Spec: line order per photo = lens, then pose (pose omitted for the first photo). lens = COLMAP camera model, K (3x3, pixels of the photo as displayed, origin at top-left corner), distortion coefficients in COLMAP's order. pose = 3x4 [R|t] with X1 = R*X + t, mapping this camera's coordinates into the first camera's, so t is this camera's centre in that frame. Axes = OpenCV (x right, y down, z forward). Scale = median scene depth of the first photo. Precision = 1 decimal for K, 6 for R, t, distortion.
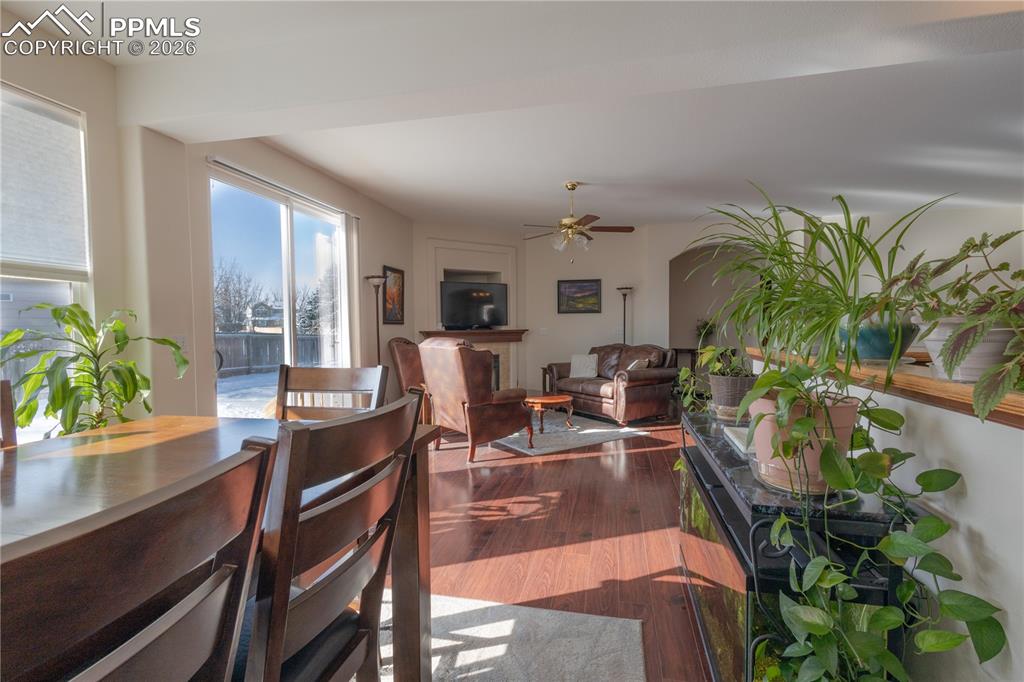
lens RADIAL K [[468.6, 0, 515.3], [0, 468.6, 341.1], [0, 0, 1]] dist [0.002524, 0.000234]
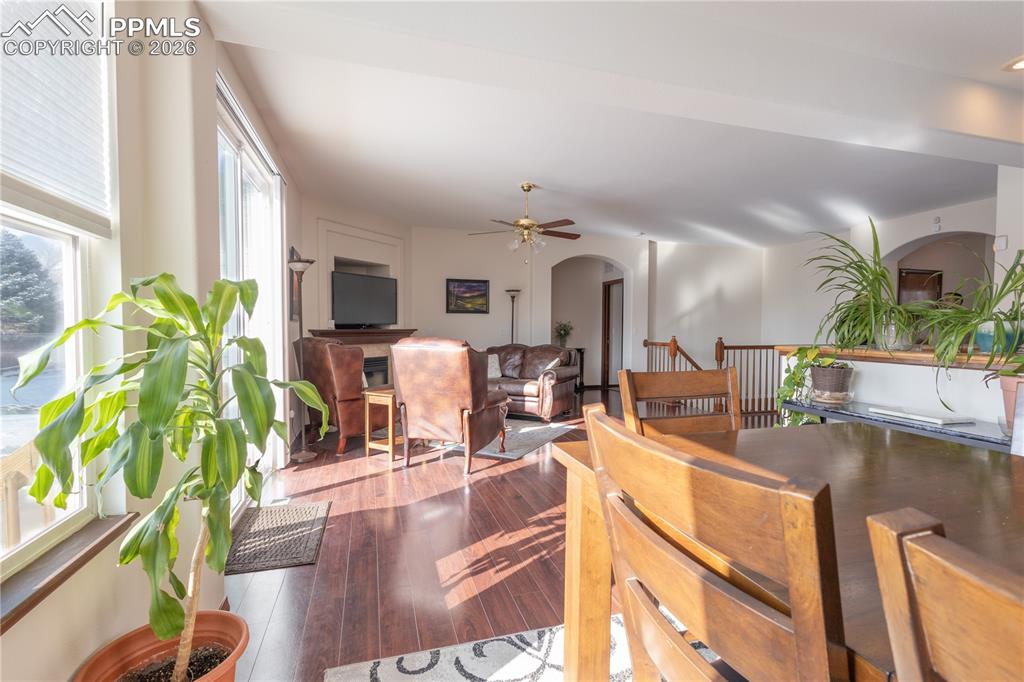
lens RADIAL K [[468.6, 0, 514.8], [0, 468.6, 341.4], [0, 0, 1]] dist [0.002524, 0.000234]
pose [[0.870021, -0.000397, 0.493014, -0.343393], [0.000746, 1.000000, -0.000511, 0.000437], [-0.493013, 0.000813, 0.870021, 0.118709]]
